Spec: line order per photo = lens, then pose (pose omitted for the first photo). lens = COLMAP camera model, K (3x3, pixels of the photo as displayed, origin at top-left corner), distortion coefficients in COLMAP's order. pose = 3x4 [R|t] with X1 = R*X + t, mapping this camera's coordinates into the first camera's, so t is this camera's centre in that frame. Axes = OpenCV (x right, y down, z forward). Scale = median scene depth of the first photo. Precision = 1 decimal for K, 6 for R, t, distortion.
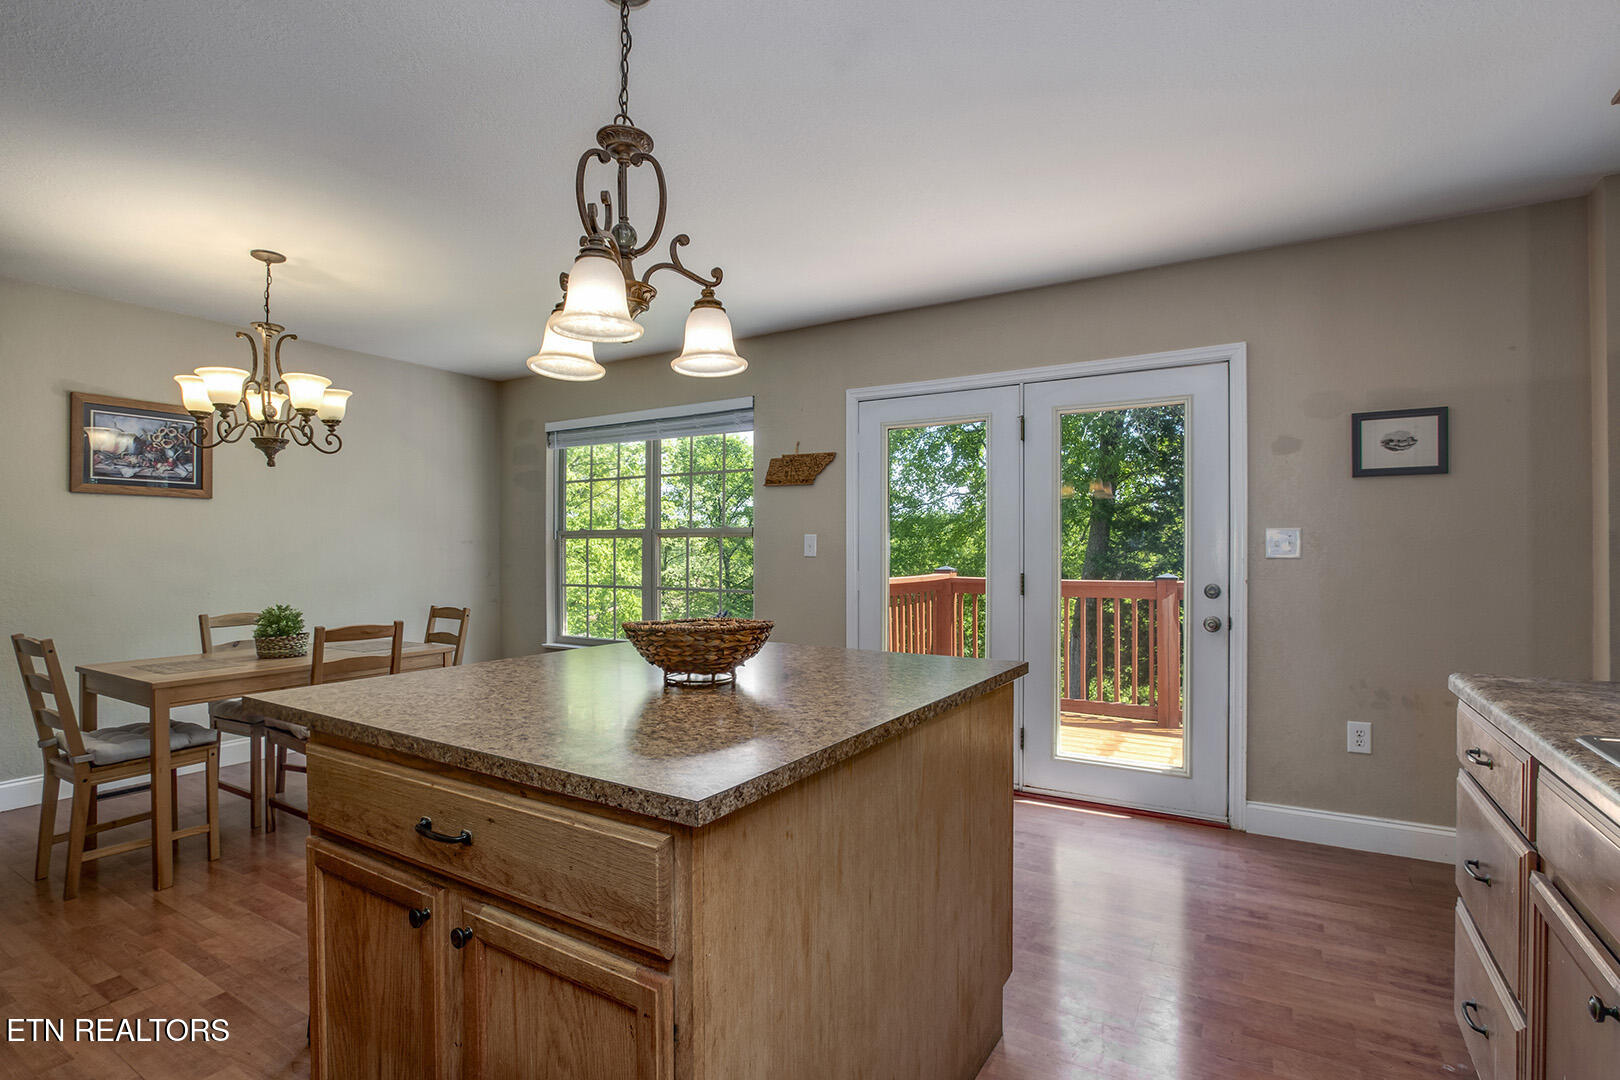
lens RADIAL K [[759.2, 0, 814.2], [0, 759.2, 545.1], [0, 0, 1]] dist [-0.027777, 0.005158]
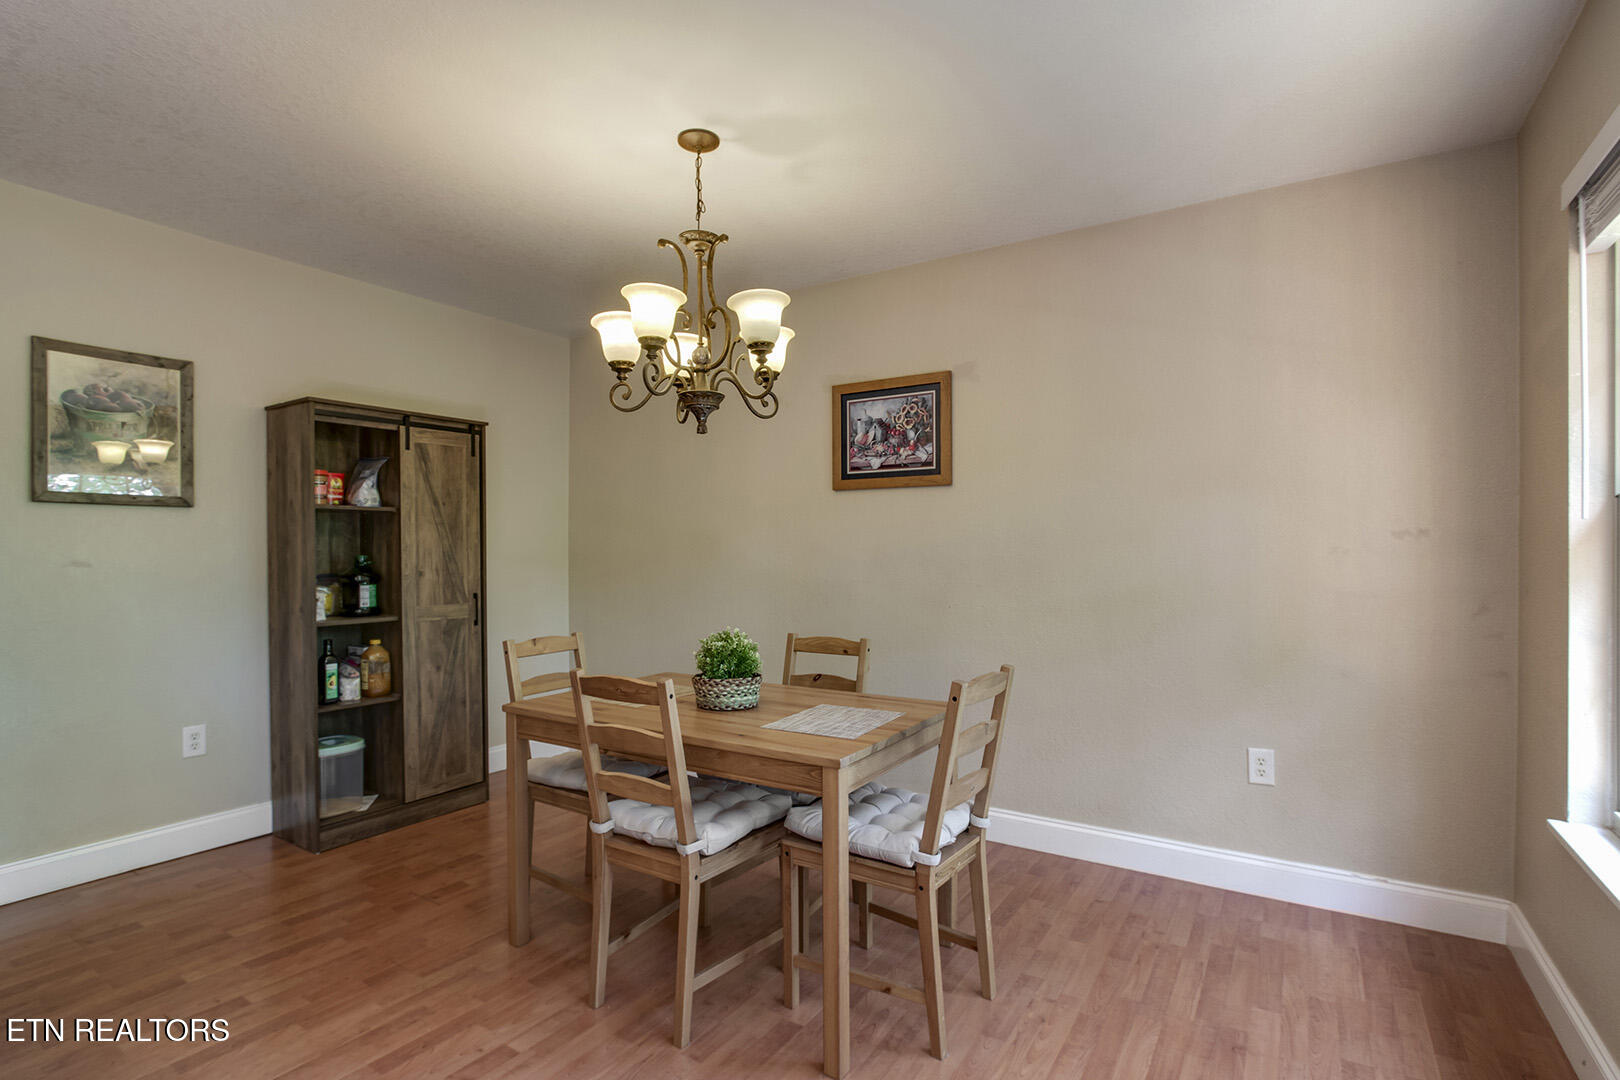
lens RADIAL K [[759.2, 0, 825.9], [0, 759.2, 540.0], [0, 0, 1]] dist [-0.027777, 0.005158]
pose [[-0.049129, -0.013340, -0.998703, -0.018402], [0.009492, 0.999859, -0.013823, 0.005417], [0.998747, -0.010159, -0.048996, 0.984154]]
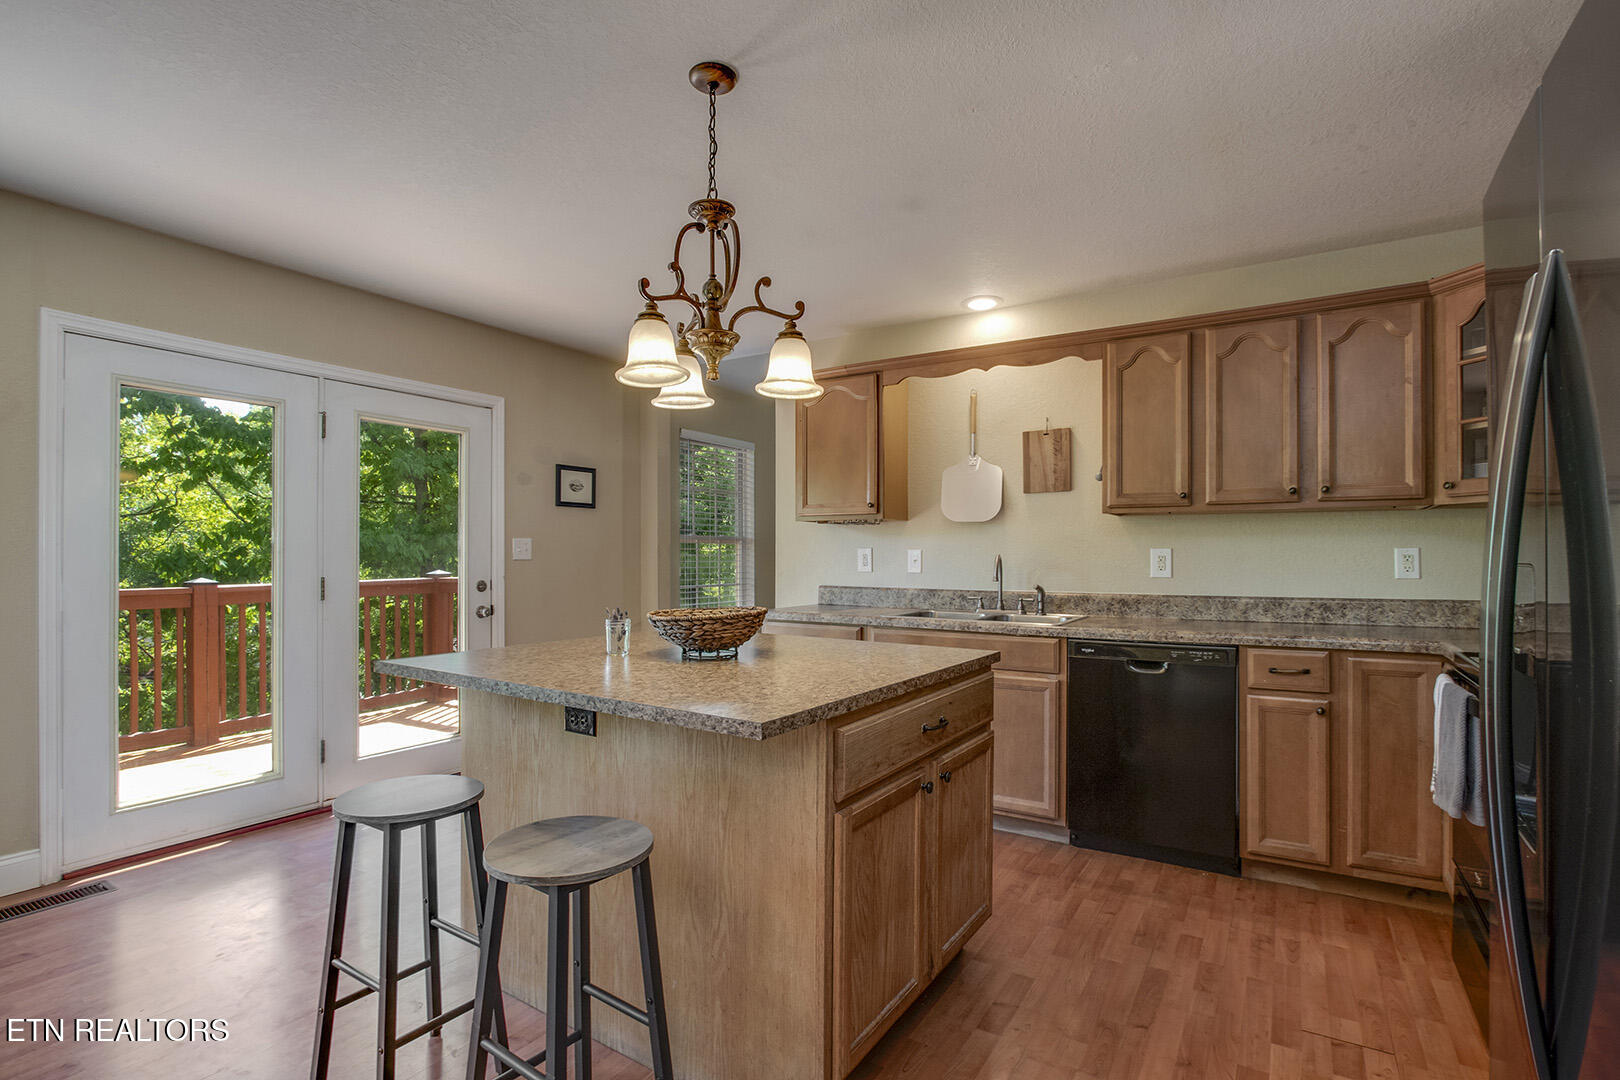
lens RADIAL K [[759.2, 0, 806.7], [0, 759.2, 549.5], [0, 0, 1]] dist [-0.027777, 0.005158]
pose [[0.030137, 0.005972, 0.999528, -0.636912], [-0.010896, 0.999925, -0.005646, 0.000507], [-0.999486, -0.010720, 0.030199, 0.356480]]
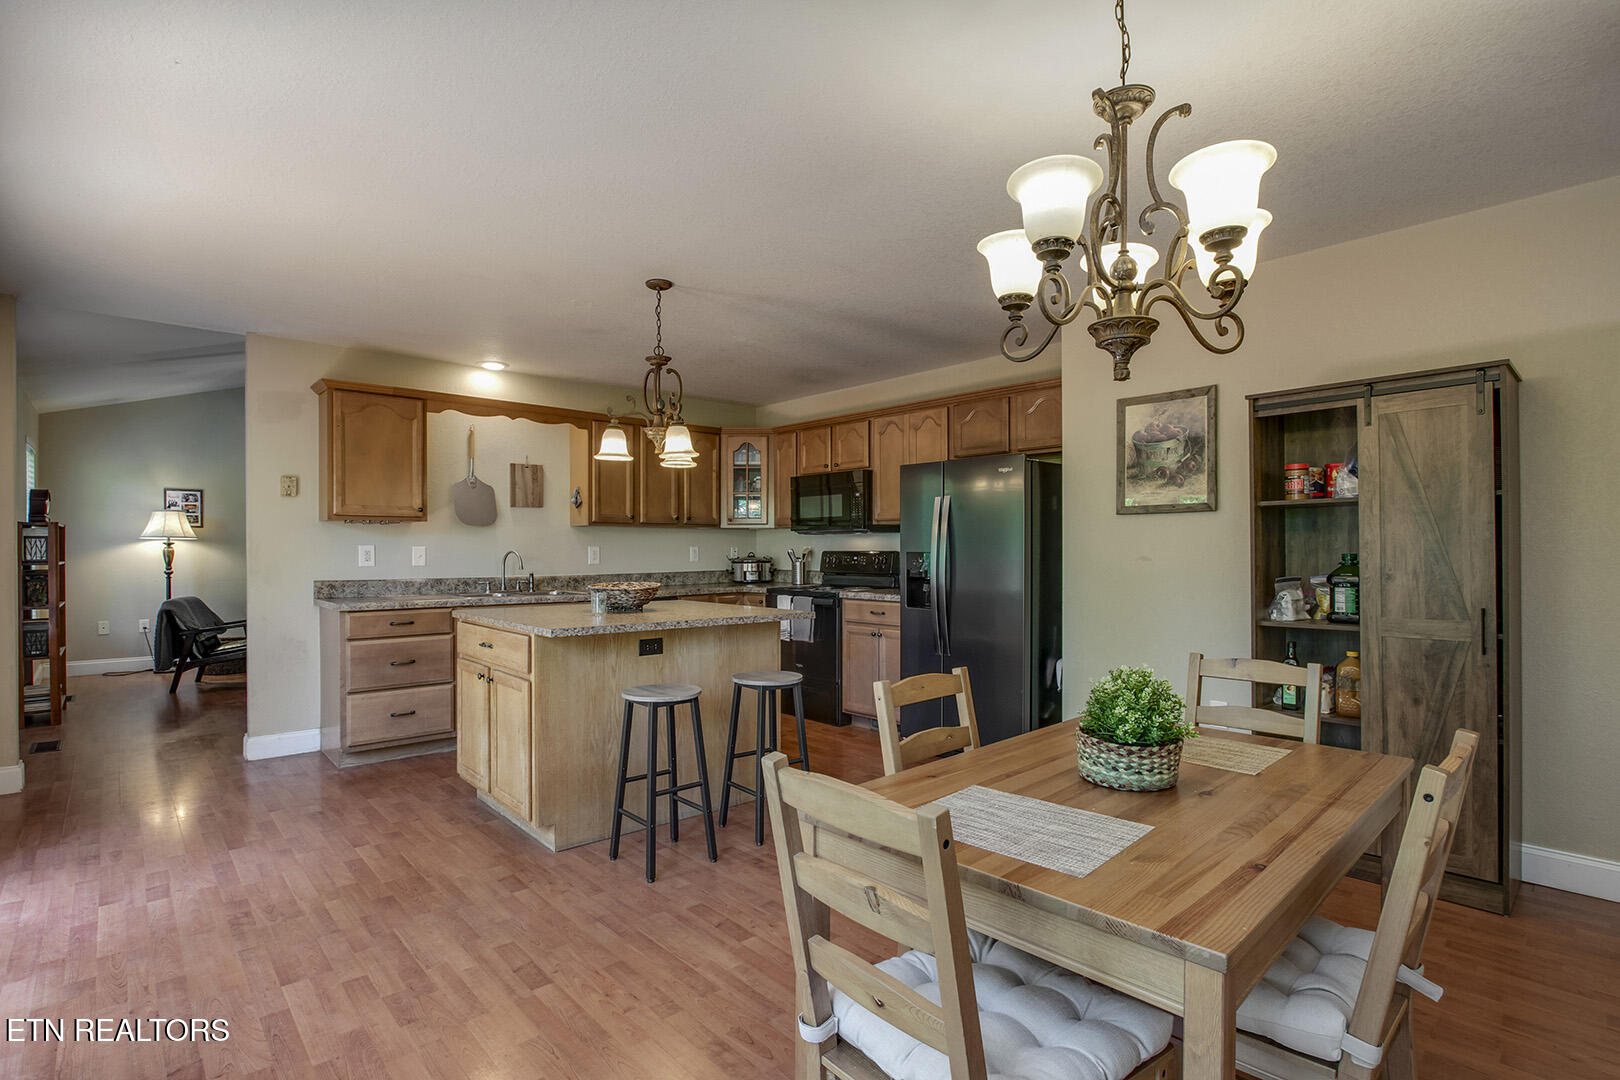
lens RADIAL K [[754.6, 0, 804.6], [0, 754.6, 554.1], [0, 0, 1]] dist [-0.021285, 0.001468]
pose [[-0.958552, -0.000275, 0.284917, -0.551435], [-0.001328, 0.999993, -0.003505, 0.009646], [-0.284914, -0.003738, -0.958546, 1.293767]]
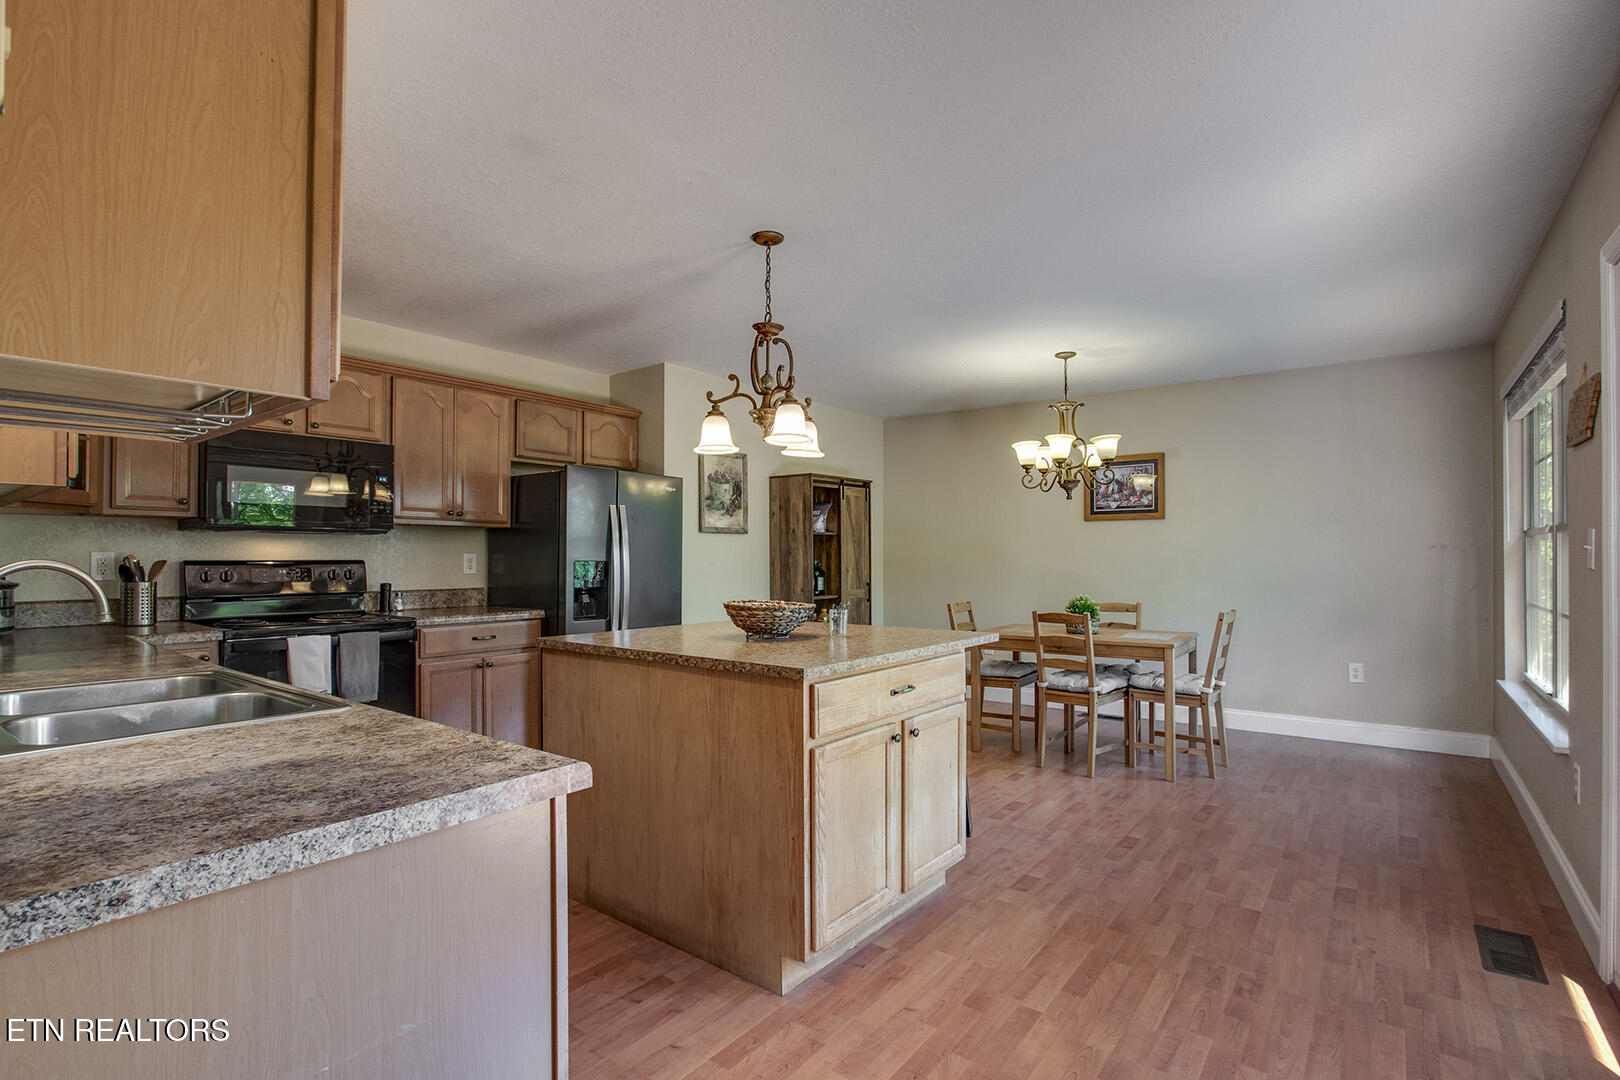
lens RADIAL K [[754.6, 0, 810.4], [0, 754.6, 555.4], [0, 0, 1]] dist [-0.021285, 0.001468]
pose [[-0.127207, -0.001183, -0.991876, 0.656791], [0.010705, 0.999939, -0.002566, 0.000451], [0.991818, -0.010944, -0.127186, 0.586007]]
